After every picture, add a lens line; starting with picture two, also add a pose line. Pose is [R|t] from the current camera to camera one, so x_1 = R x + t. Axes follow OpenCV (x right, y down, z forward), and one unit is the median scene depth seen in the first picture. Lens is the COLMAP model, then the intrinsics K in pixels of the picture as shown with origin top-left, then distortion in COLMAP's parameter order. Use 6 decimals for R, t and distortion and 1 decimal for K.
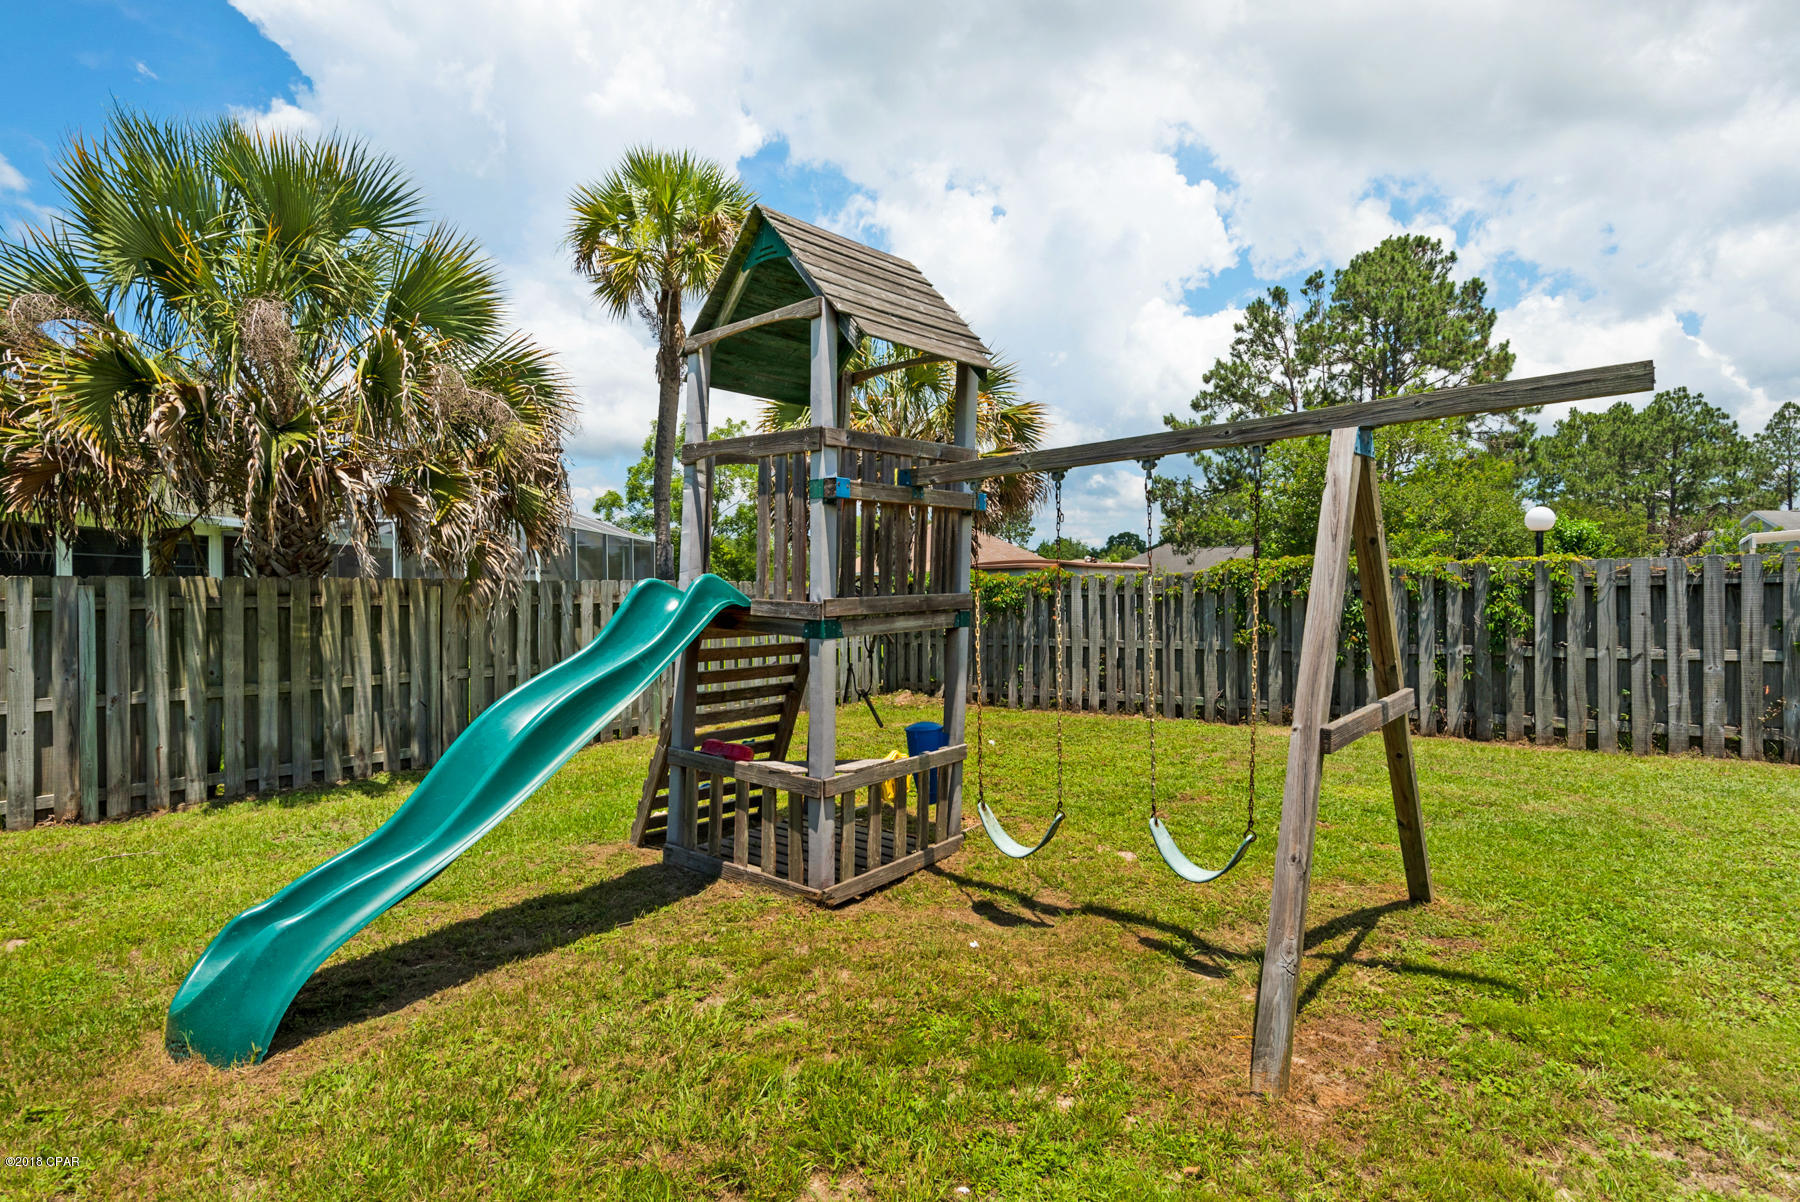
lens RADIAL K [[919.5, 0, 900.0], [0, 919.5, 601.0], [0, 0, 1]] dist [0.041017, -0.031934]
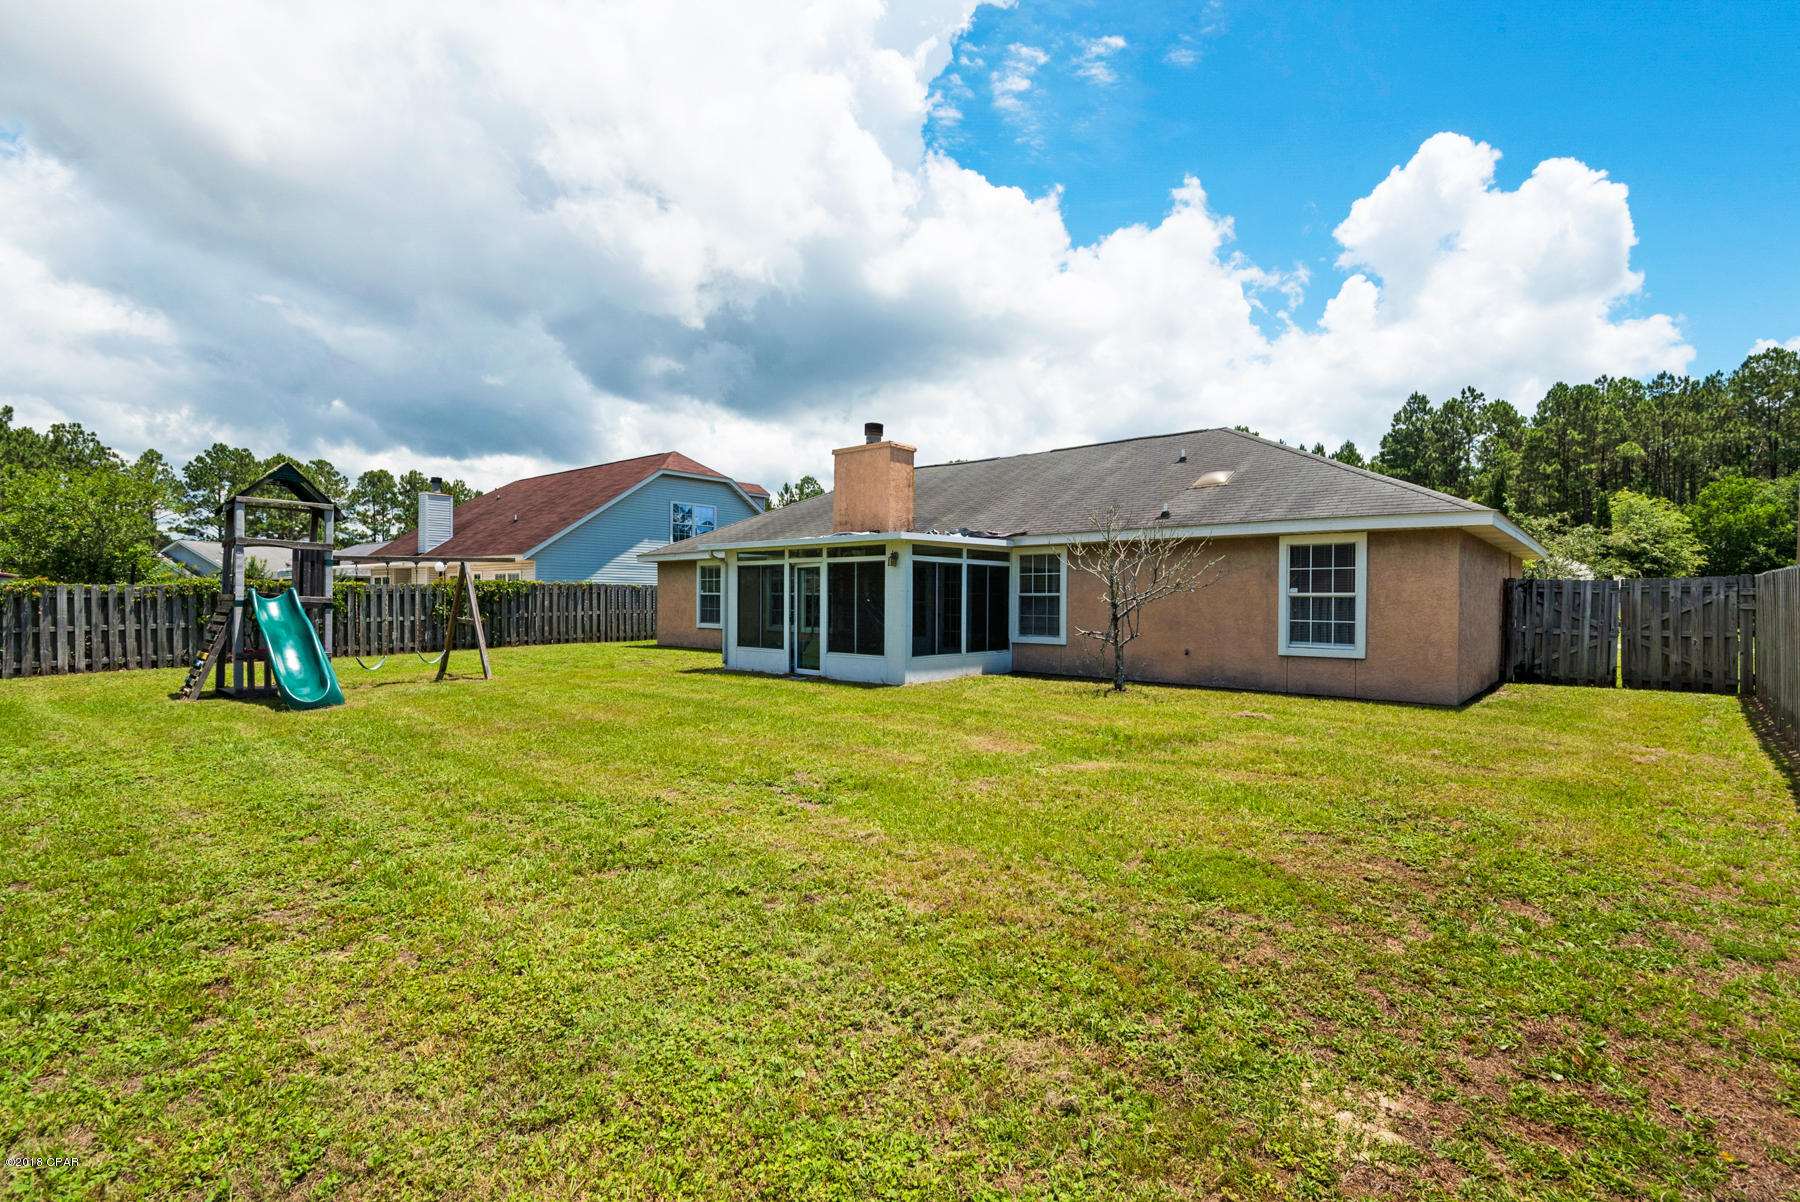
lens RADIAL K [[845.0, 0, 900.0], [0, 845.0, 601.0], [0, 0, 1]] dist [0.040116, -0.013132]
pose [[0.043094, -0.000029, 0.999071, -1.596480], [0.008404, 0.999965, -0.000333, 0.014987], [-0.999036, 0.008411, 0.043092, -0.604556]]
